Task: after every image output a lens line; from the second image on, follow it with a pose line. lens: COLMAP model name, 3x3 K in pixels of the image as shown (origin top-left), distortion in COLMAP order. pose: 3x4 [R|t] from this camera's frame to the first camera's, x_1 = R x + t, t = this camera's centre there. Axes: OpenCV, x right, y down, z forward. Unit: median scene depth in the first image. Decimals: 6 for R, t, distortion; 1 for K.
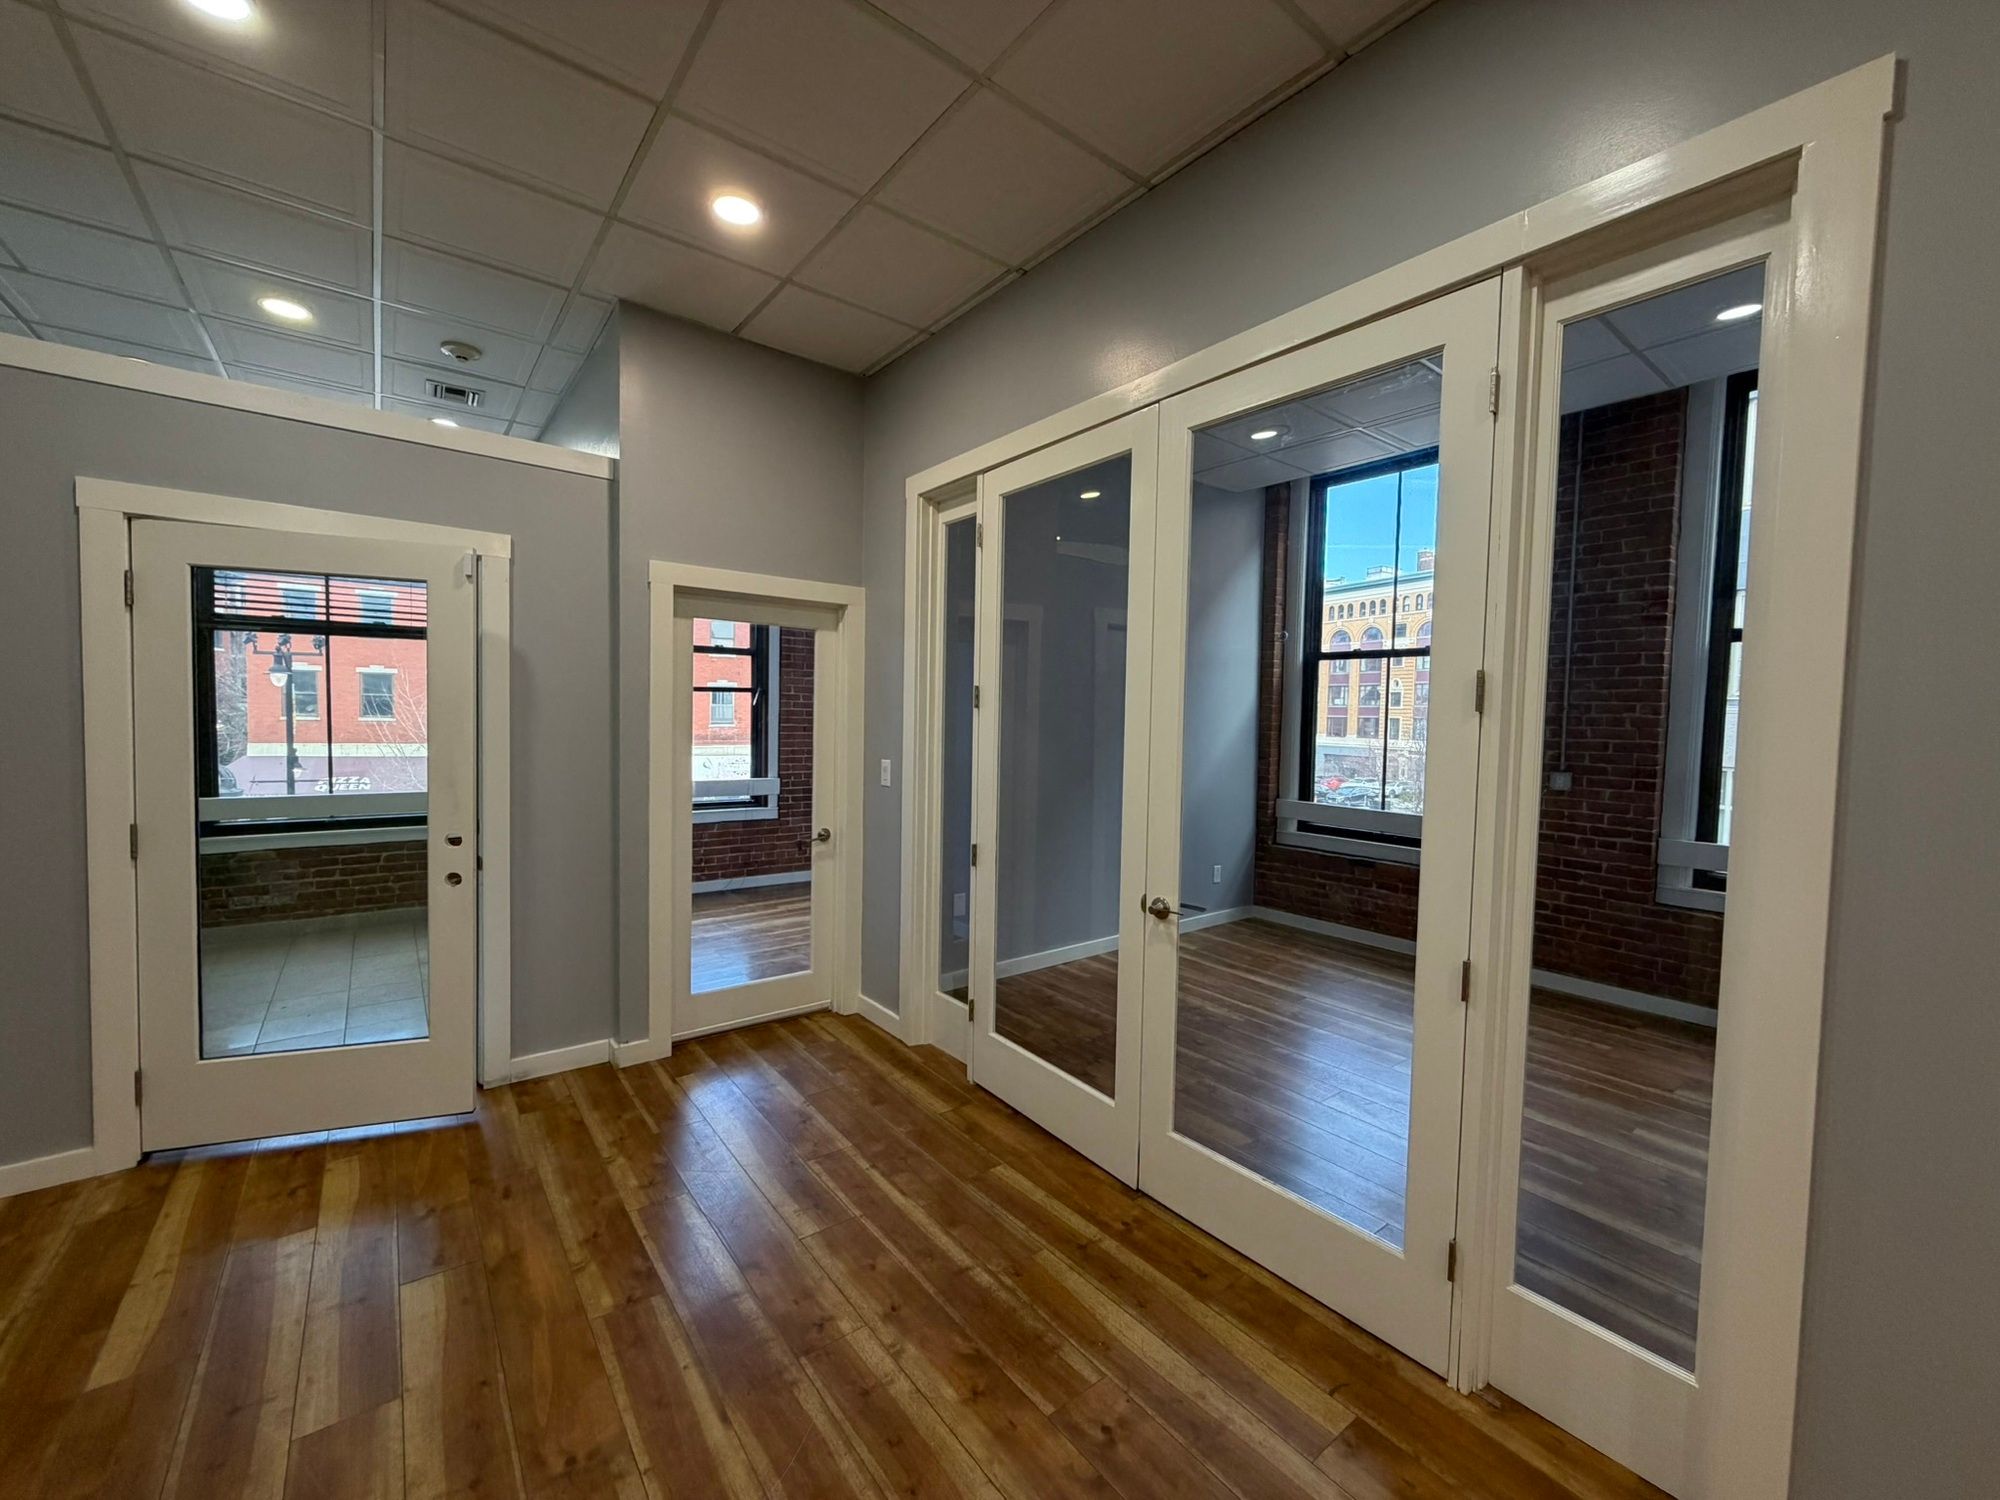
lens RADIAL K [[798.8, 0, 993.8], [0, 798.8, 753.9], [0, 0, 1]] dist [-0.000100, 0.000630]
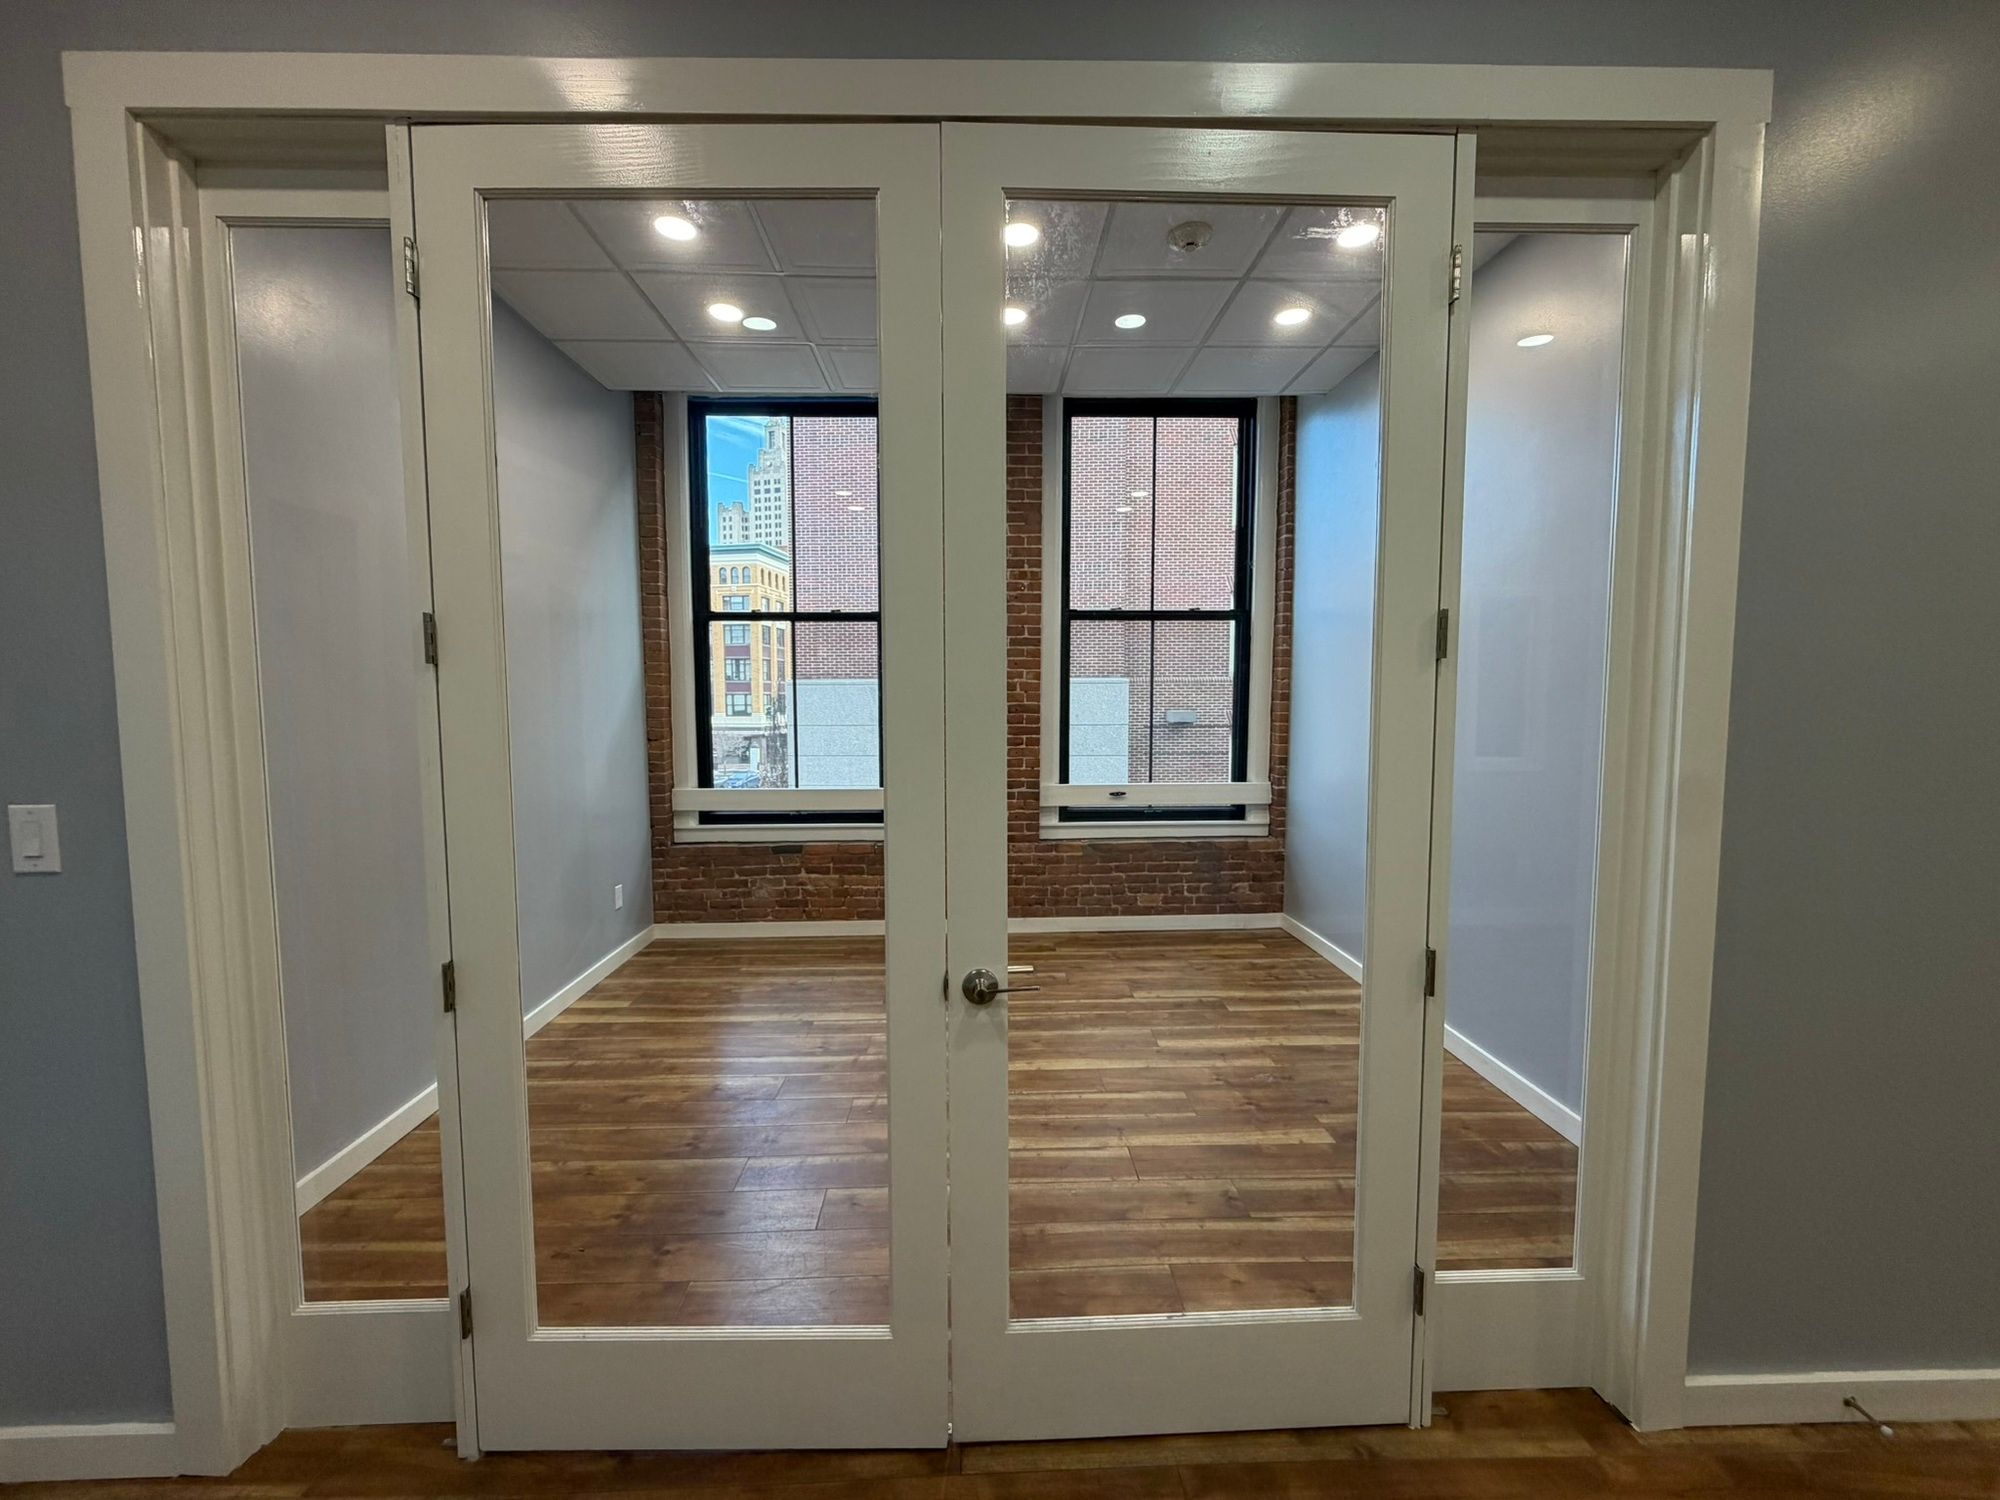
lens RADIAL K [[798.8, 0, 993.8], [0, 798.8, 753.9], [0, 0, 1]] dist [-0.000100, 0.000630]
pose [[0.590535, -0.079047, 0.803131, -0.159685], [0.056365, 0.996801, 0.056664, -0.011394], [-0.805041, 0.011807, 0.593101, 0.381647]]
